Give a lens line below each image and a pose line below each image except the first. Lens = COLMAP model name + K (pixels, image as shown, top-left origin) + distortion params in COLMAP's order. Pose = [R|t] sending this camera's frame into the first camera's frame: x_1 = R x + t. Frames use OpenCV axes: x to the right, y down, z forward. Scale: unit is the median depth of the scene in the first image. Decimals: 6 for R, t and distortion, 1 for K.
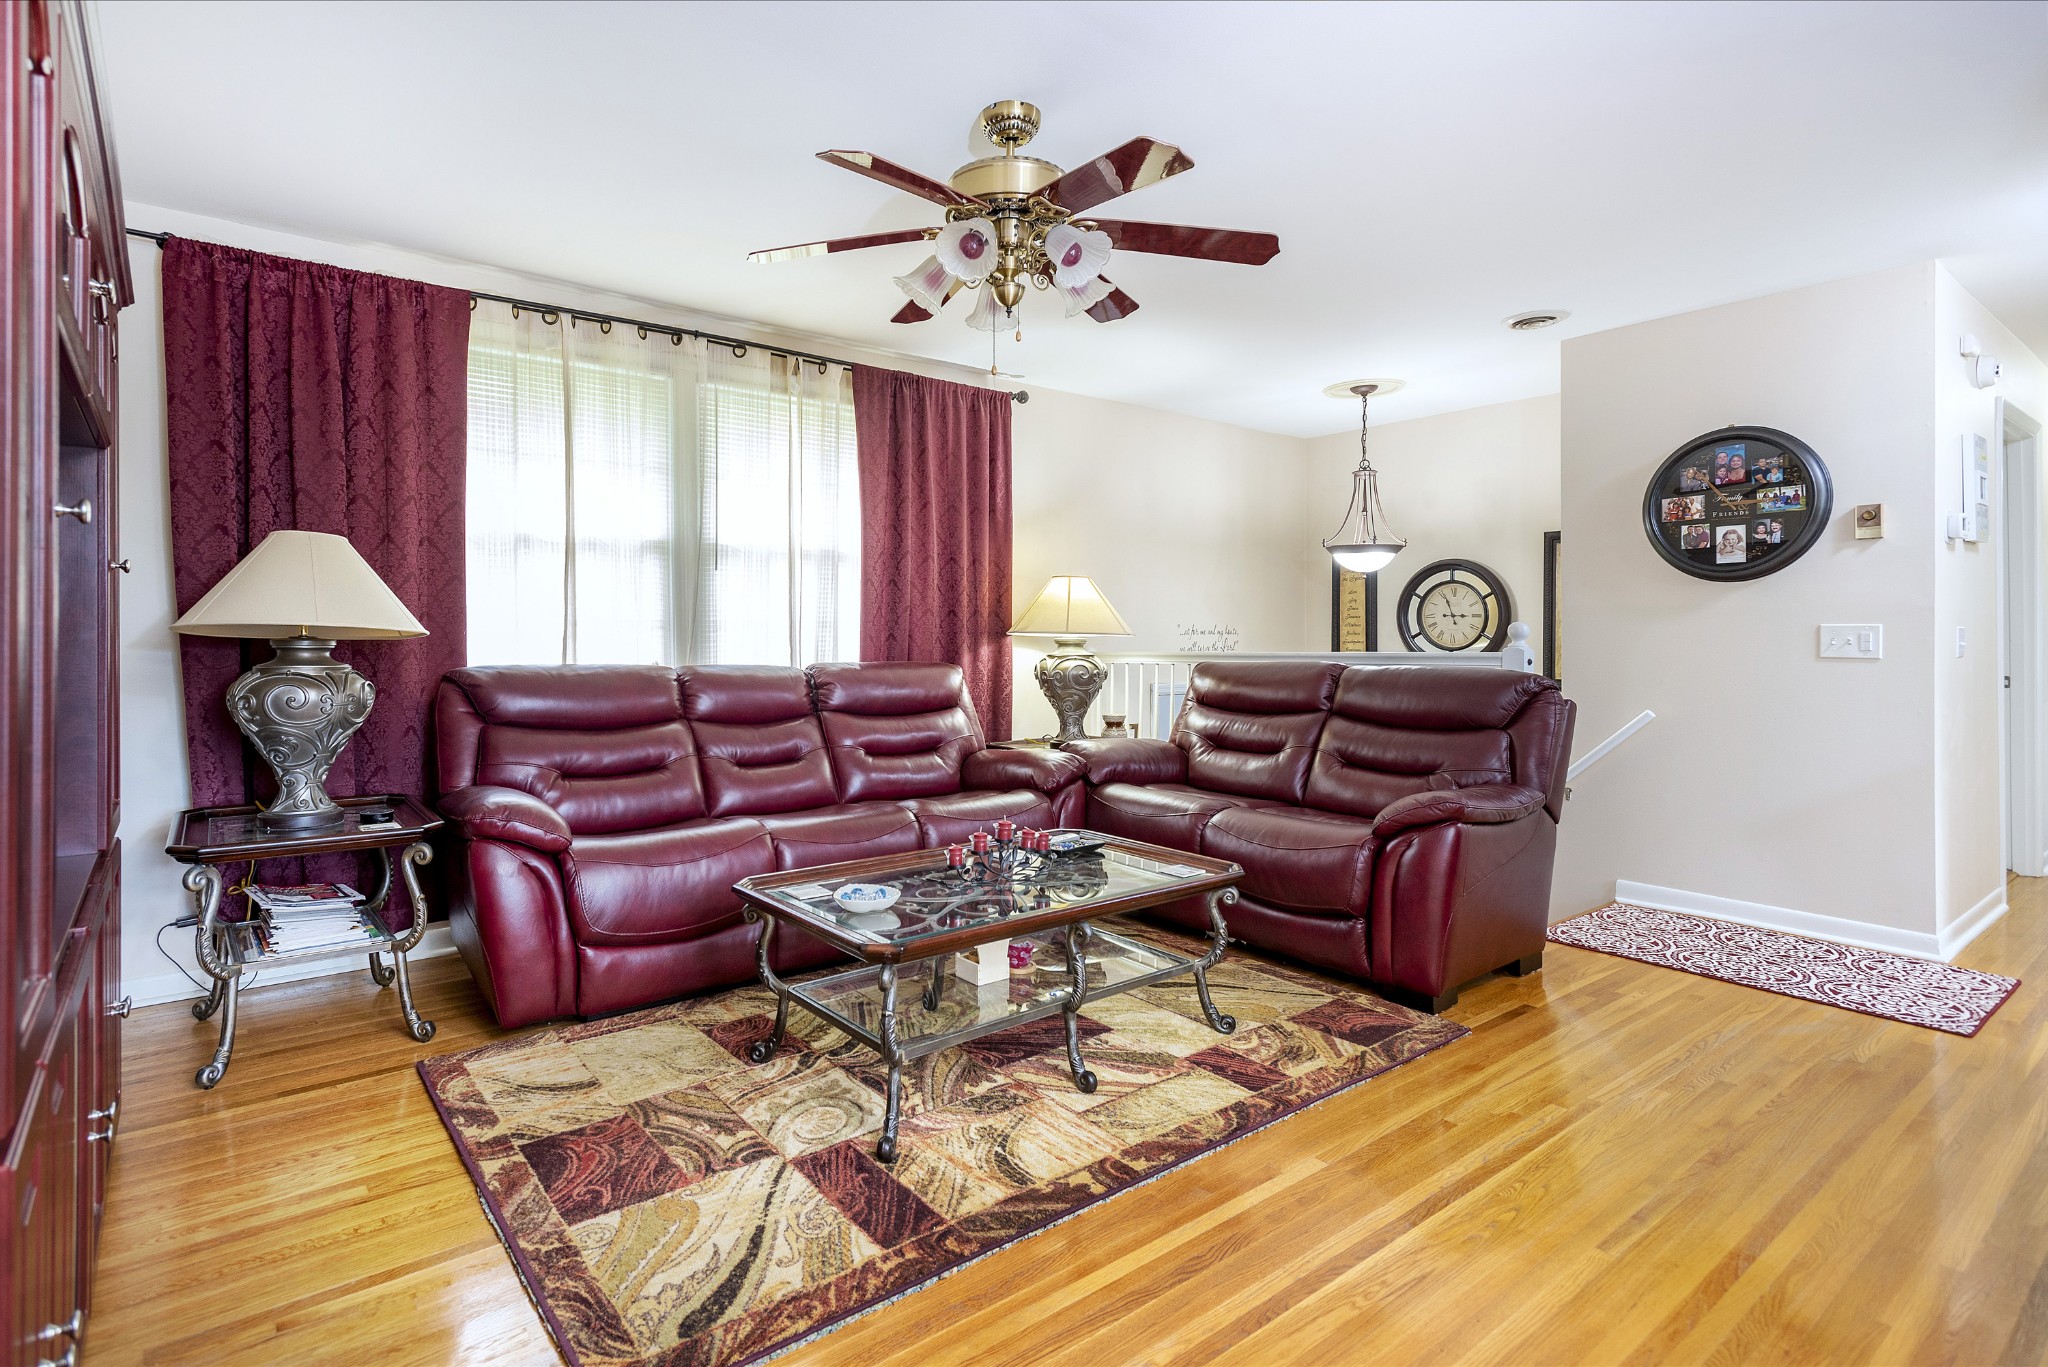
lens RADIAL K [[1026.7, 0, 971.7], [0, 1026.7, 630.1], [0, 0, 1]] dist [0.021926, 0.000416]
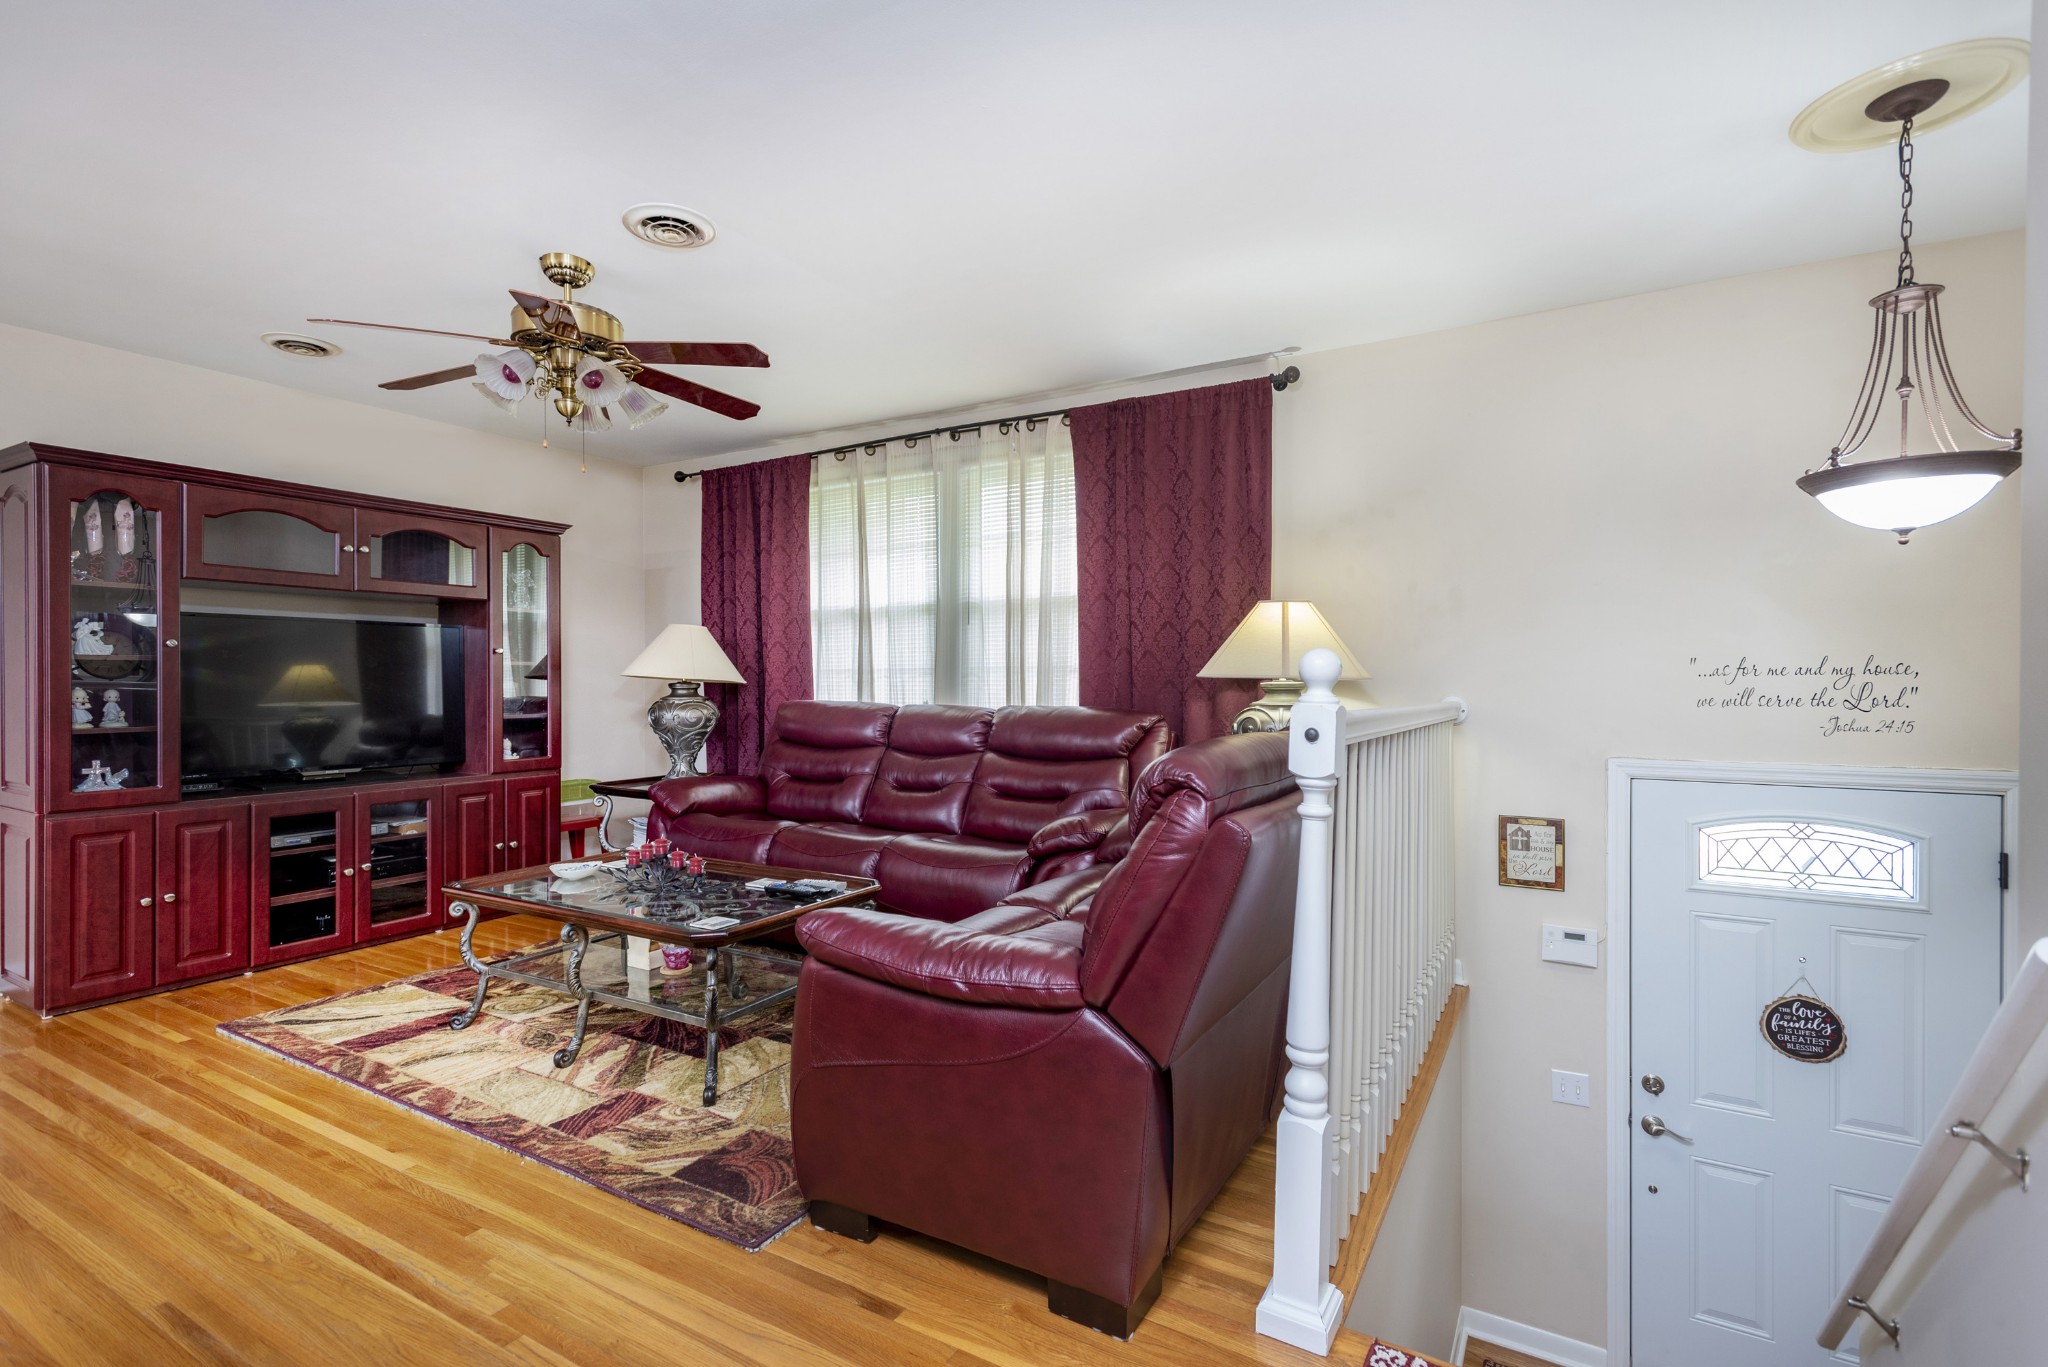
lens RADIAL K [[959.4, 0, 1021.5], [0, 959.4, 691.6], [0, 0, 1]] dist [0.000236, -0.000215]
pose [[0.380203, 0.004703, -0.924891, 1.227795], [0.003944, 0.999970, 0.006706, 0.015769], [0.924894, -0.006197, 0.380173, 1.000095]]
